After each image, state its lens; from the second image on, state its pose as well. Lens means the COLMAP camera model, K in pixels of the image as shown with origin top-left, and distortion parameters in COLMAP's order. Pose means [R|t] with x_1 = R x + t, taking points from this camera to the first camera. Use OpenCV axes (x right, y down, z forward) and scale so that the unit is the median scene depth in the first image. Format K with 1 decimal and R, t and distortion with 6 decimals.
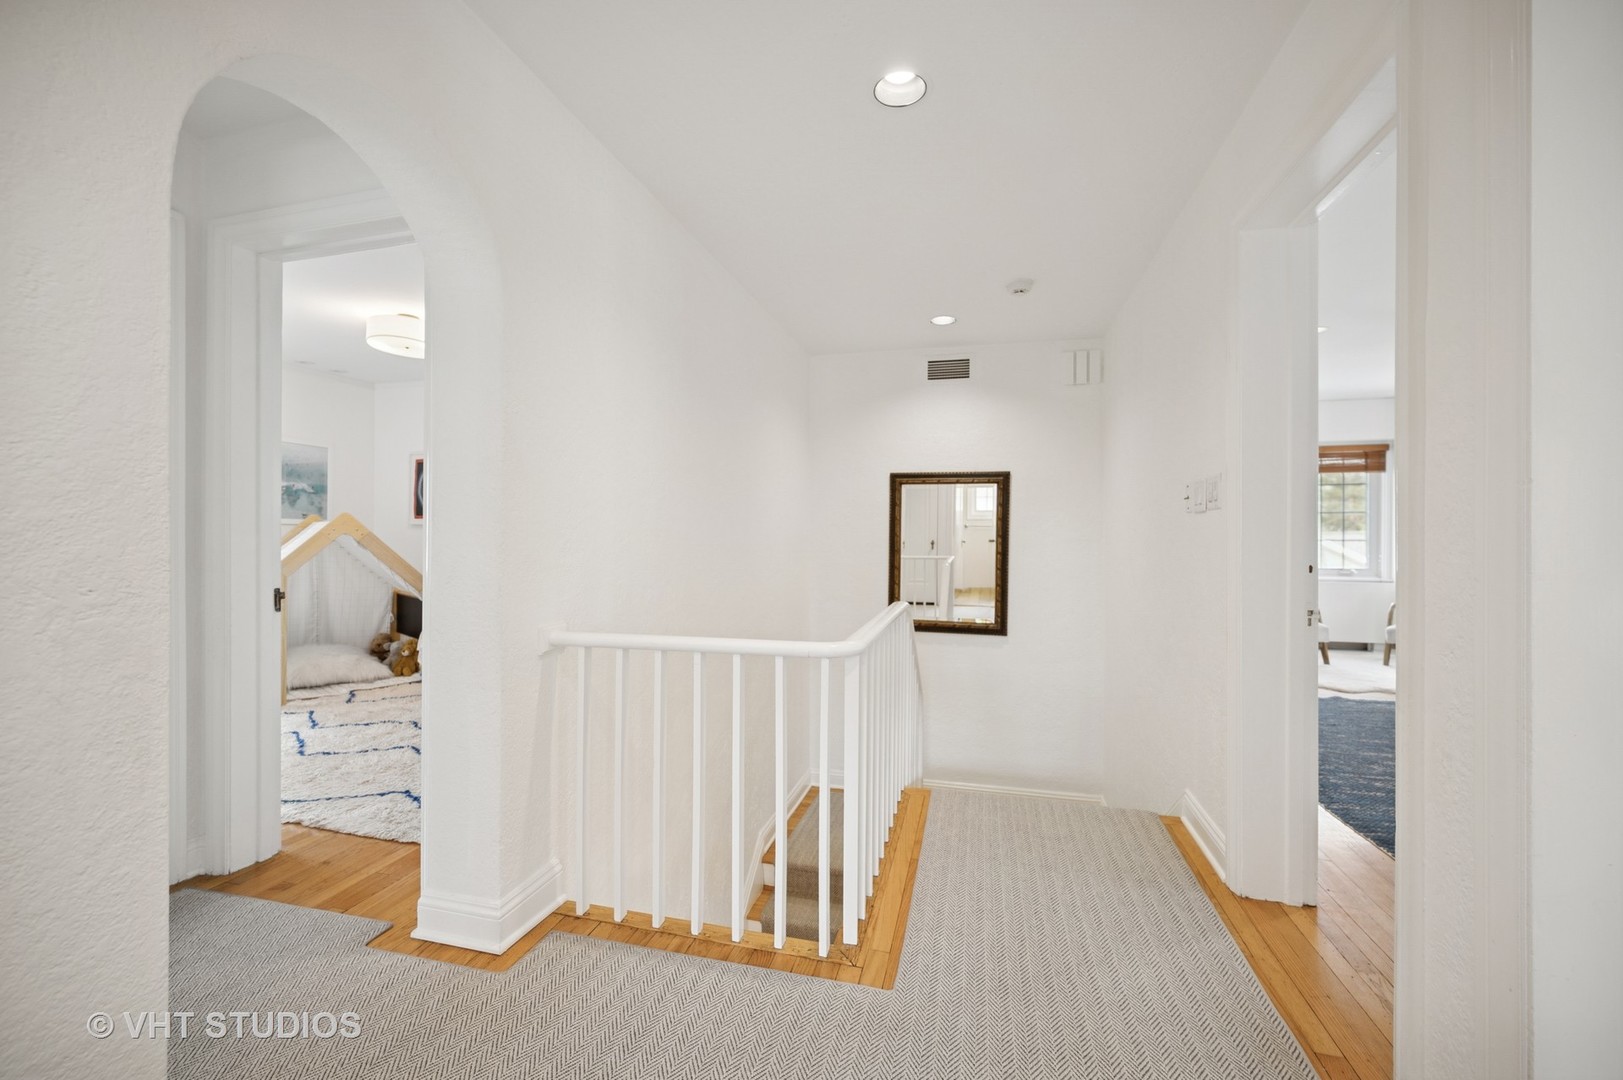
lens RADIAL K [[648.0, 0, 814.2], [0, 648.0, 532.3], [0, 0, 1]] dist [-0.000546, -0.000129]
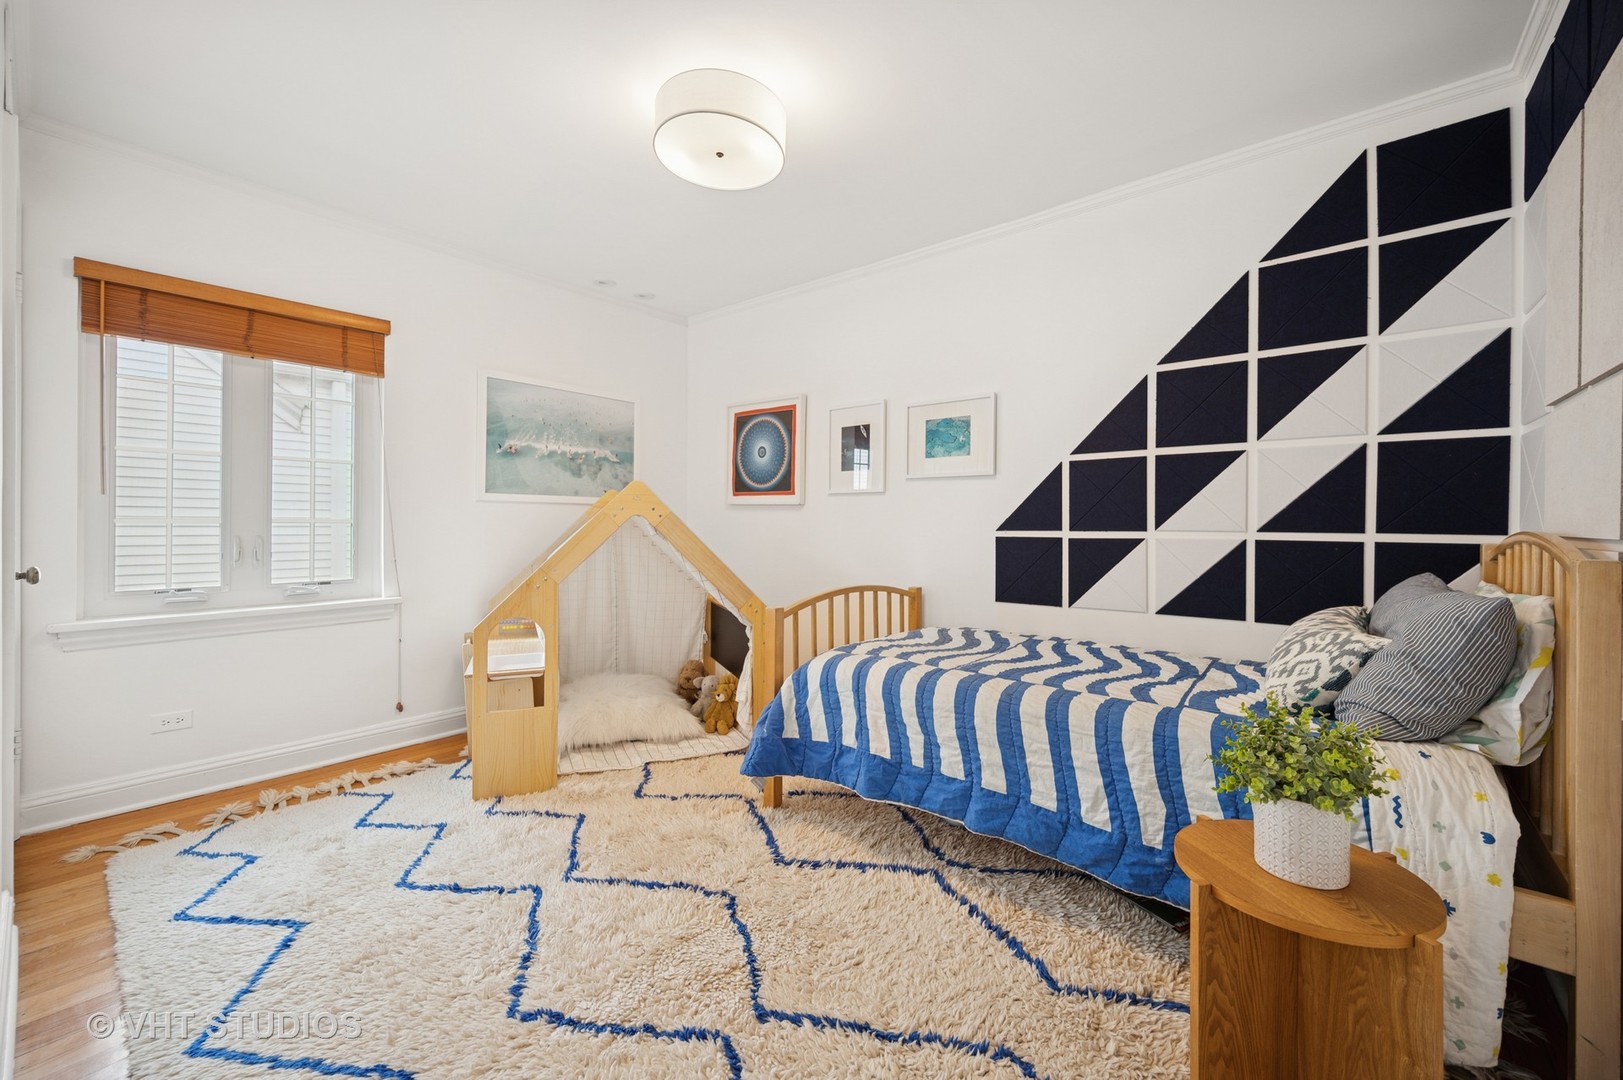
lens RADIAL K [[648.0, 0, 814.2], [0, 648.0, 532.3], [0, 0, 1]] dist [-0.000546, -0.000129]
pose [[0.908979, 0.010925, -0.416699, -0.270194], [-0.003636, 0.999826, 0.018283, 0.006073], [0.416826, -0.015104, 0.908861, 0.440771]]
